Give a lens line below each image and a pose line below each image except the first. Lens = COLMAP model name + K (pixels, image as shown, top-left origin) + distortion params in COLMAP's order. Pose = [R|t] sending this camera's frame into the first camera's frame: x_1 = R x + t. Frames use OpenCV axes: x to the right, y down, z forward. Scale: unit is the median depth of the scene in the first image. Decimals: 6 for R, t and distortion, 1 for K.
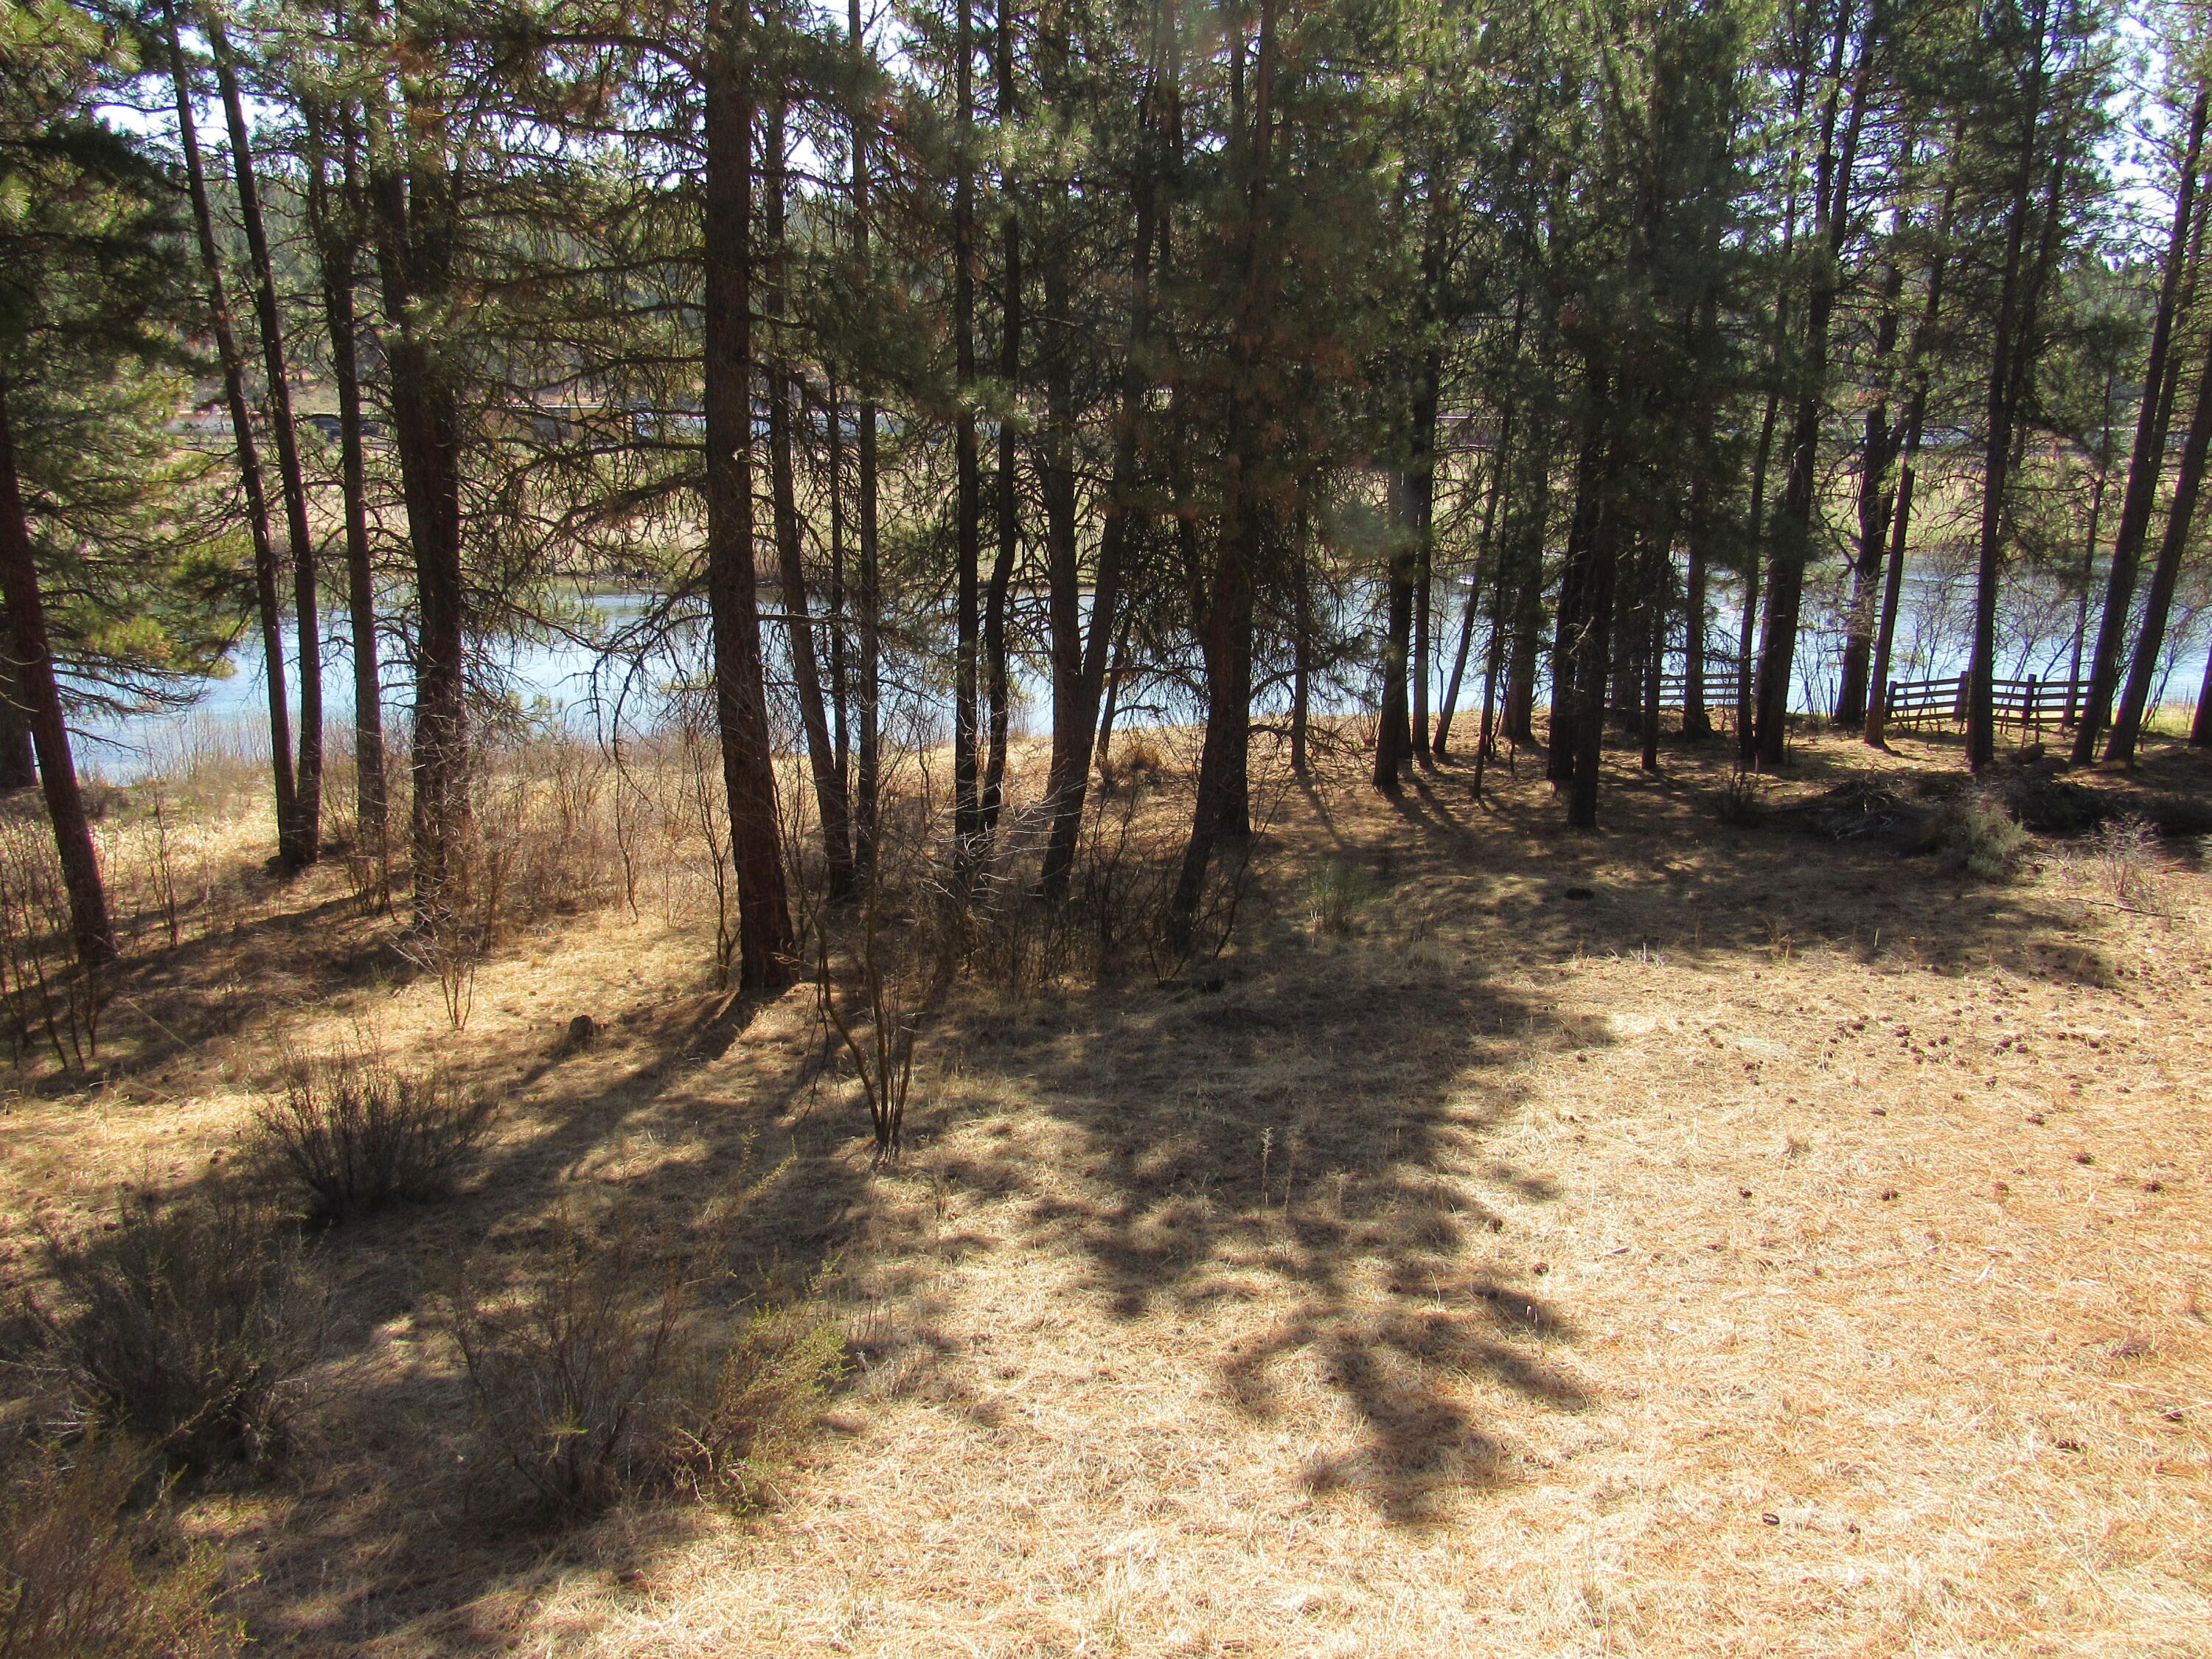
lens RADIAL K [[1562.9, 0, 1106.0], [0, 1562.9, 829.5], [0, 0, 1]] dist [-0.026299, 0.006190]
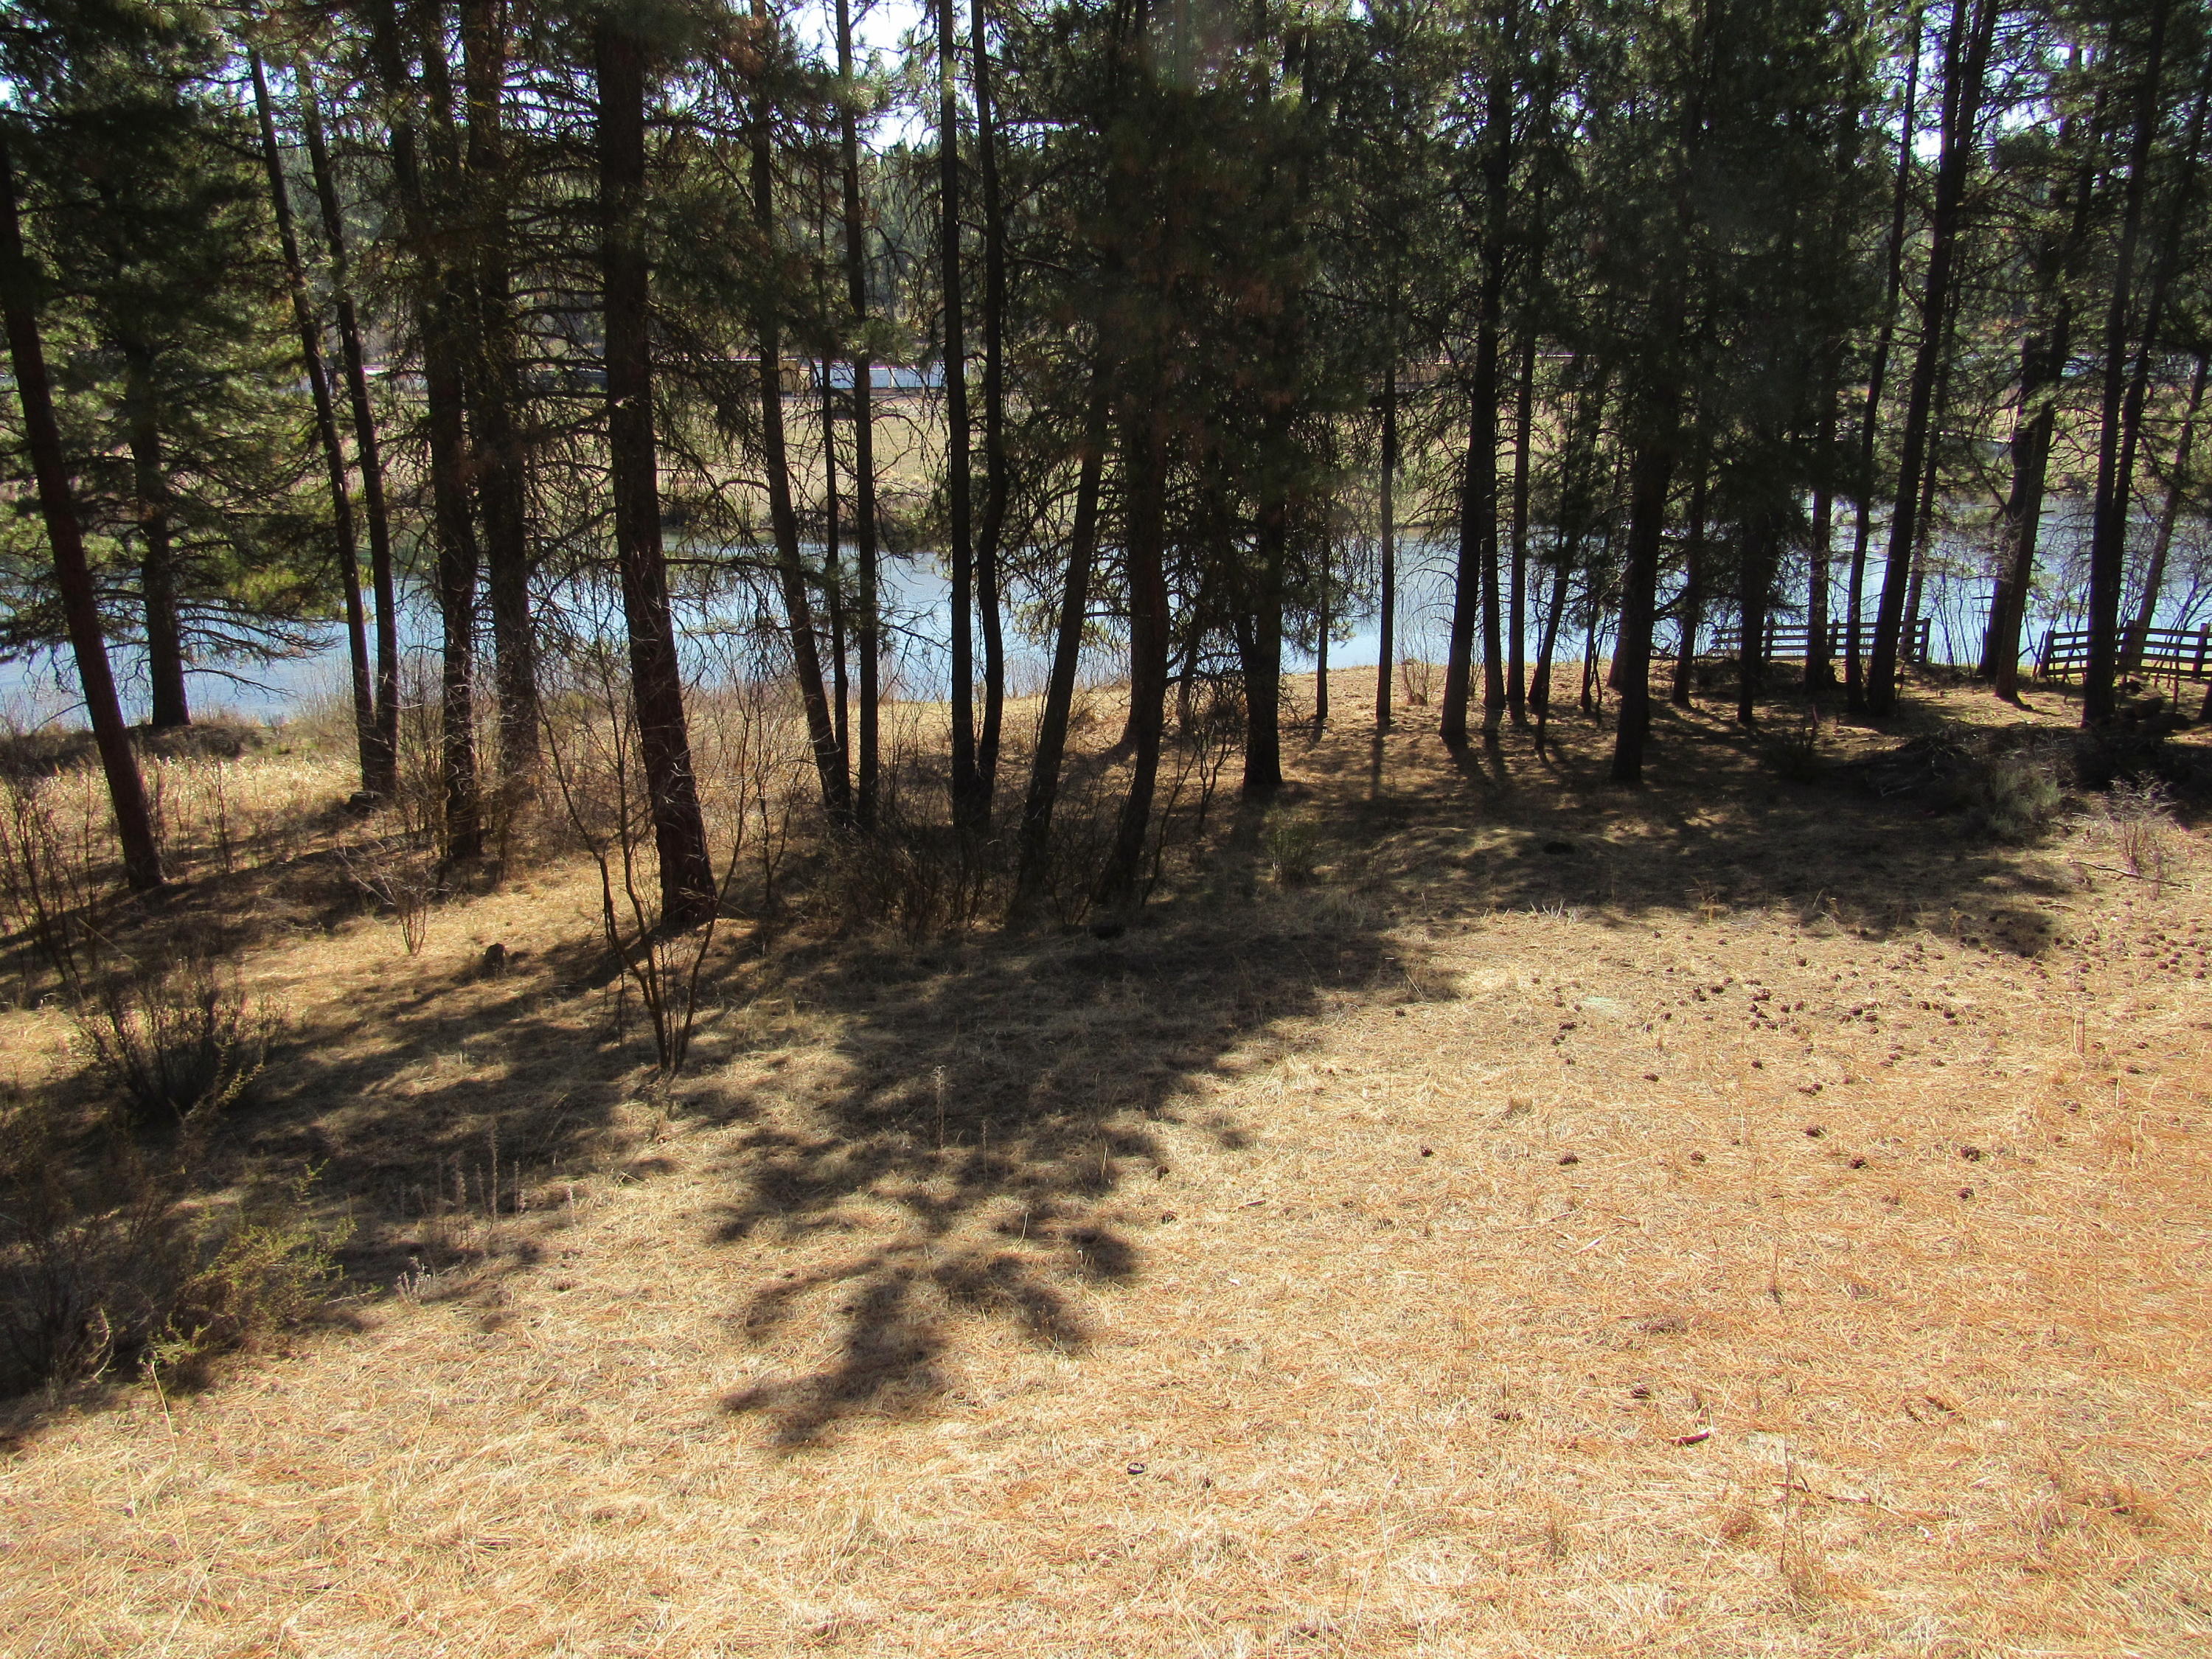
lens RADIAL K [[1562.9, 0, 1106.0], [0, 1562.9, 829.5], [0, 0, 1]] dist [-0.026299, 0.006190]
pose [[0.992320, 0.016751, -0.122555, 0.215033], [-0.012792, 0.999373, 0.033017, 0.002317], [0.123031, -0.031195, 0.991912, 0.010872]]
